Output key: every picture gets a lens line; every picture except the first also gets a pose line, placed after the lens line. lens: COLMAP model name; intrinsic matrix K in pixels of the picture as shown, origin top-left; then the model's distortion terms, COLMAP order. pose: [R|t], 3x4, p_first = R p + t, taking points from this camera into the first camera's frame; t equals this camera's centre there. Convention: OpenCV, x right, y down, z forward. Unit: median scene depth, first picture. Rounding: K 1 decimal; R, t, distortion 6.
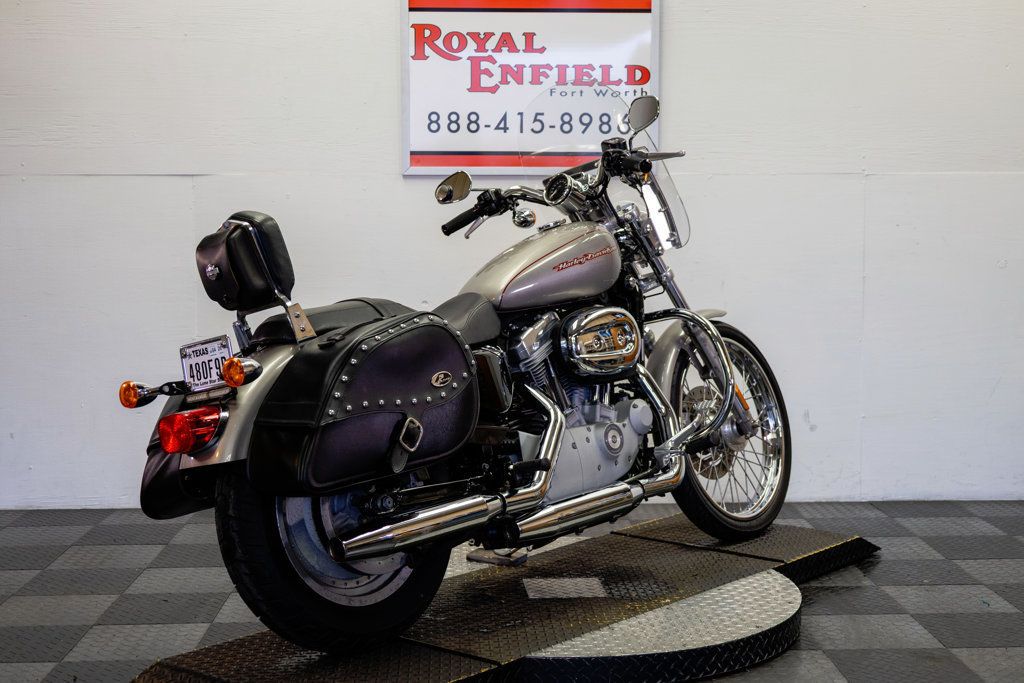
lens RADIAL K [[1459.4, 0, 516.5], [0, 1459.4, 340.8], [0, 0, 1]] dist [0.033913, -0.074939]
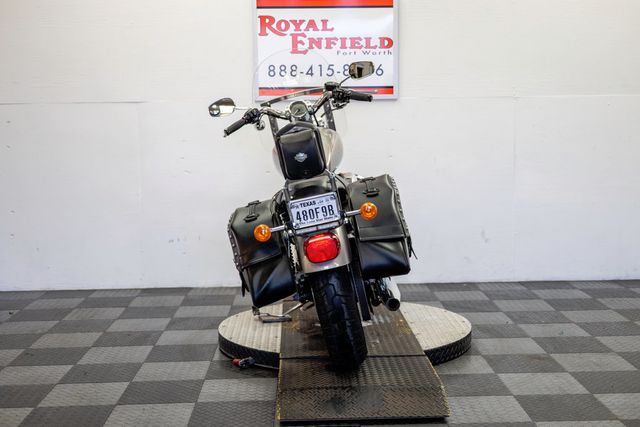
lens RADIAL K [[916.7, 0, 319.4], [0, 916.7, 211.9], [0, 0, 1]] dist [0.032650, -0.111847]
pose [[0.999914, -0.010047, -0.008447, 0.009438], [0.010179, 0.999825, 0.015709, 0.005231], [0.008287, -0.015794, 0.999841, -0.120629]]
